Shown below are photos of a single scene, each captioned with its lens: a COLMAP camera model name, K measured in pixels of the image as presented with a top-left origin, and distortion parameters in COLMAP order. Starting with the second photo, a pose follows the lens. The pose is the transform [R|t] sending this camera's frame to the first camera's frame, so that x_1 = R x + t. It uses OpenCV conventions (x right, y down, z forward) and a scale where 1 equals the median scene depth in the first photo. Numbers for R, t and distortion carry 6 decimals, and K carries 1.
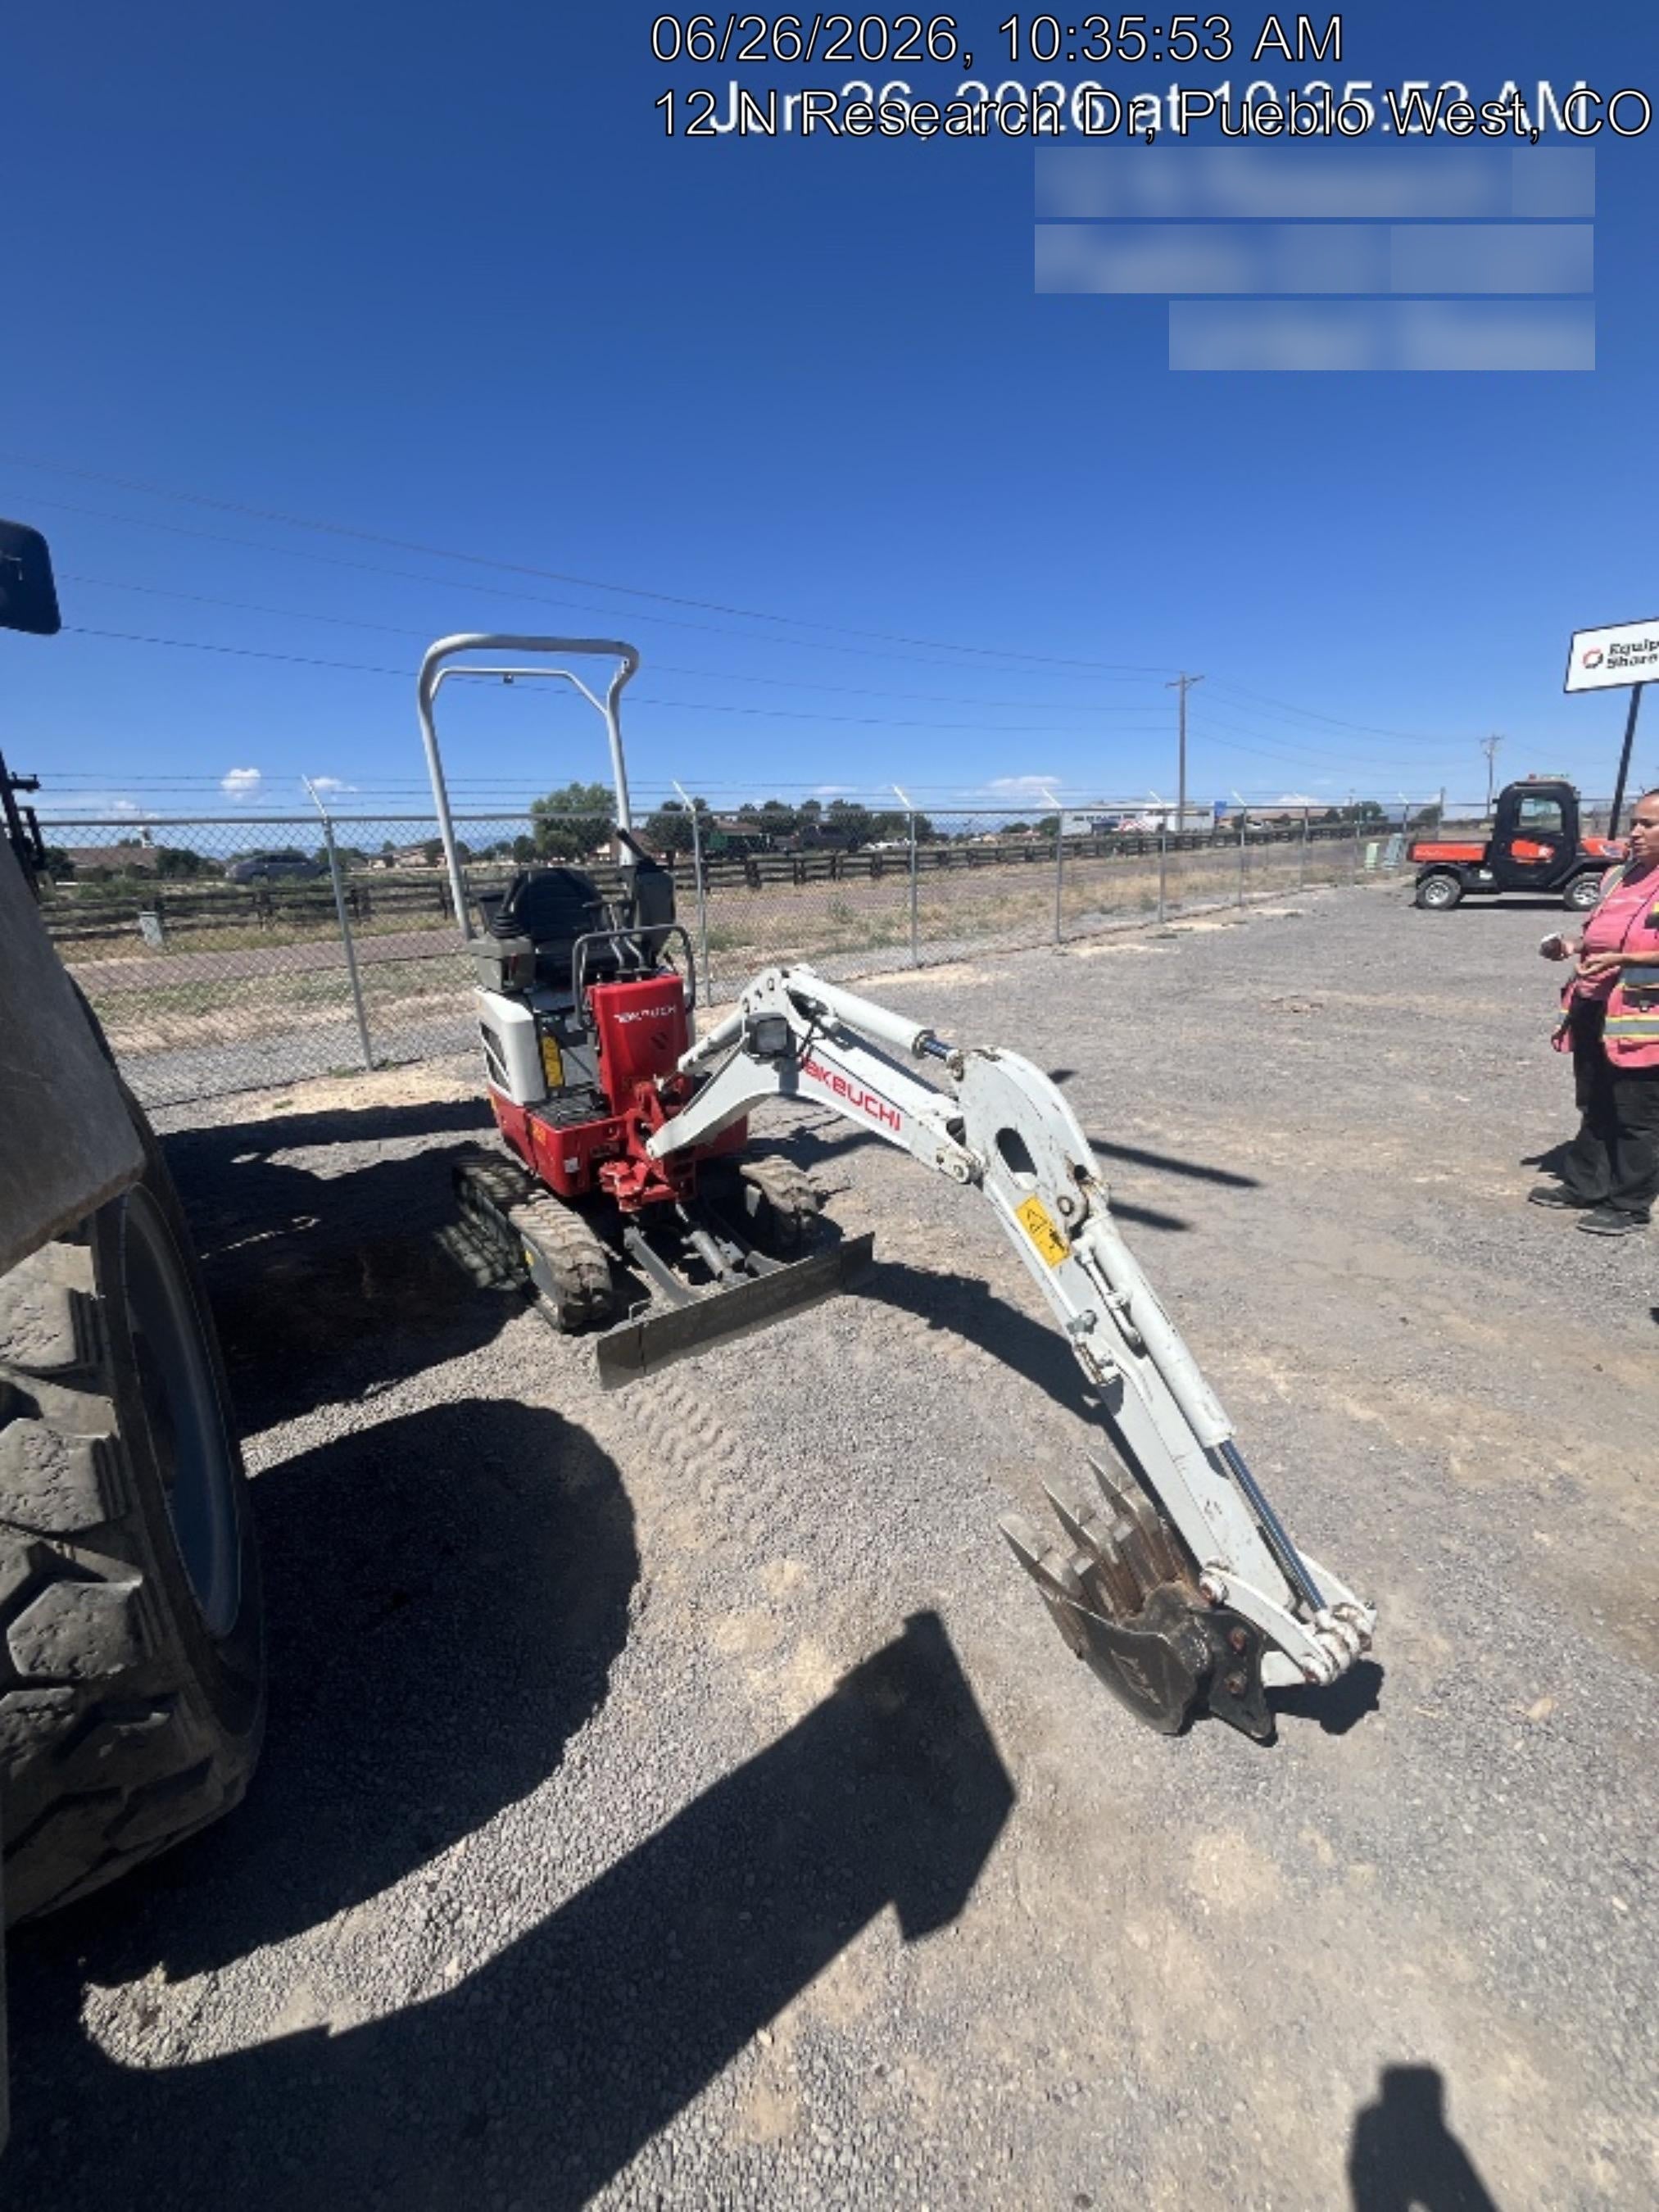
lens RADIAL K [[898.9, 0, 828.0], [0, 898.9, 1102.1], [0, 0, 1]] dist [-0.003926, 0.000617]
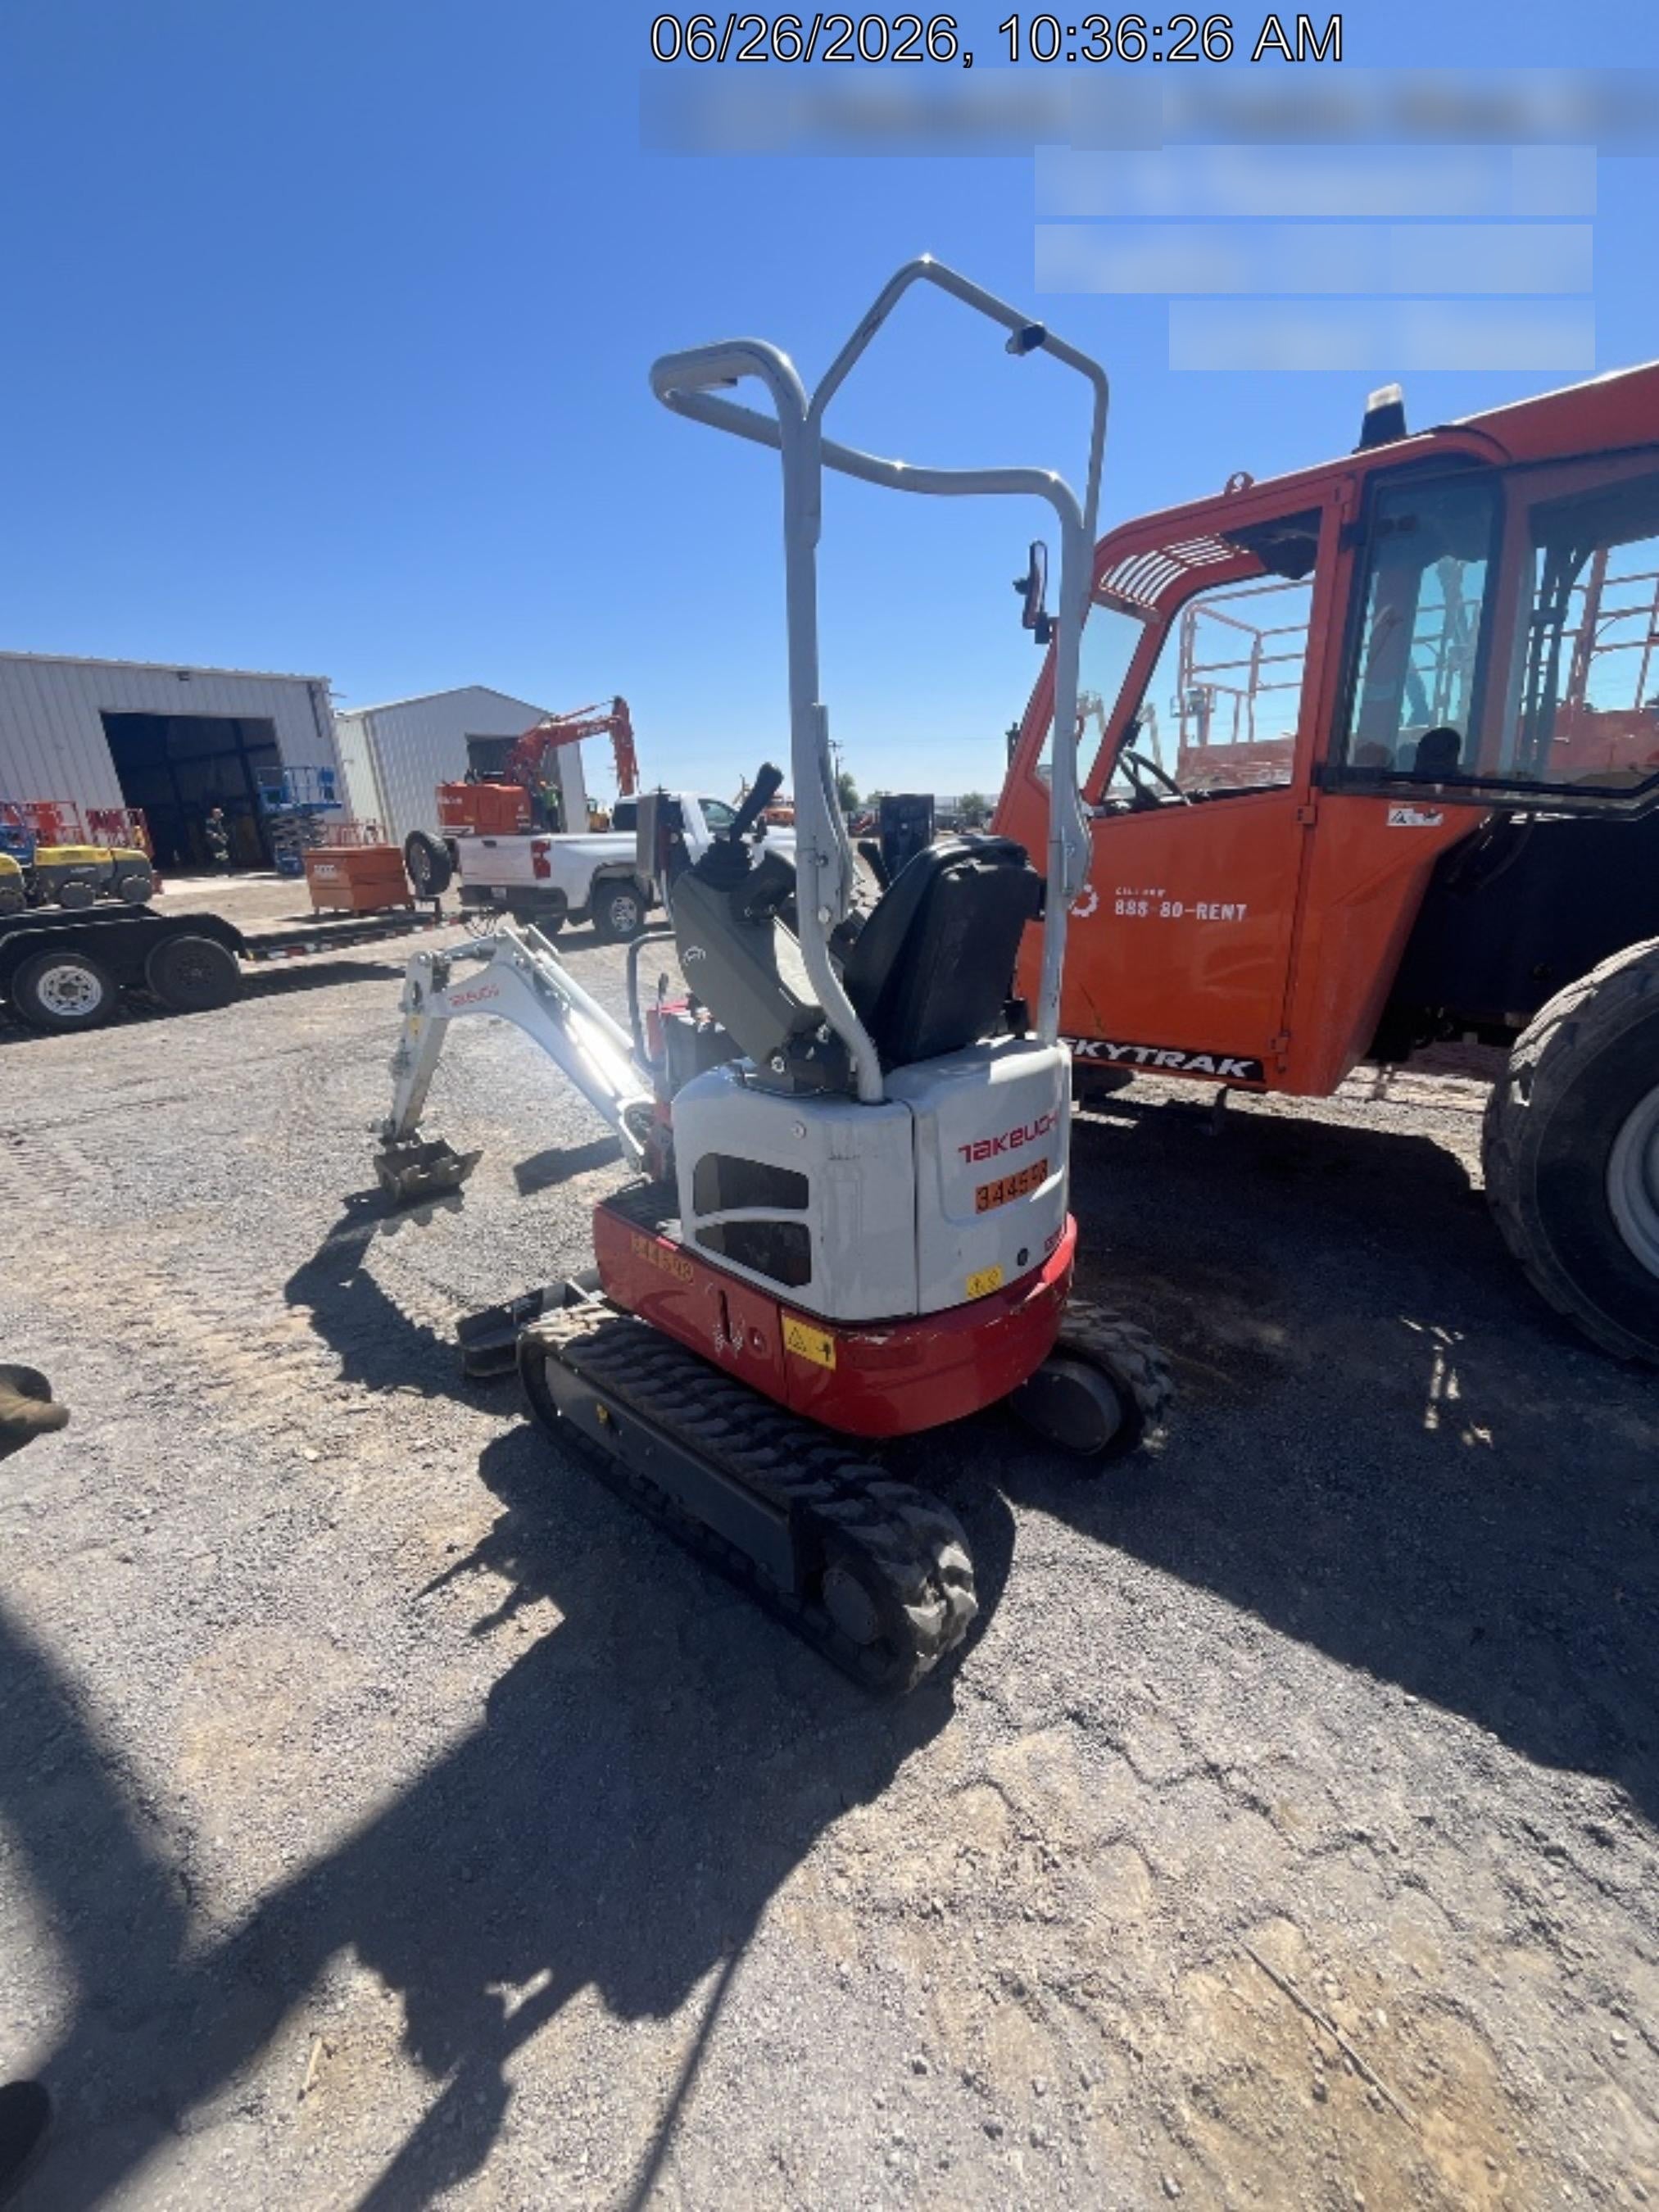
lens RADIAL K [[898.9, 0, 818.8], [0, 898.9, 1101.3], [0, 0, 1]] dist [-0.003926, 0.000617]
pose [[-0.981594, 0.131711, -0.138292, -0.268312], [0.033371, 0.831277, 0.554855, -0.679756], [0.188040, 0.540028, -0.820373, 2.399574]]
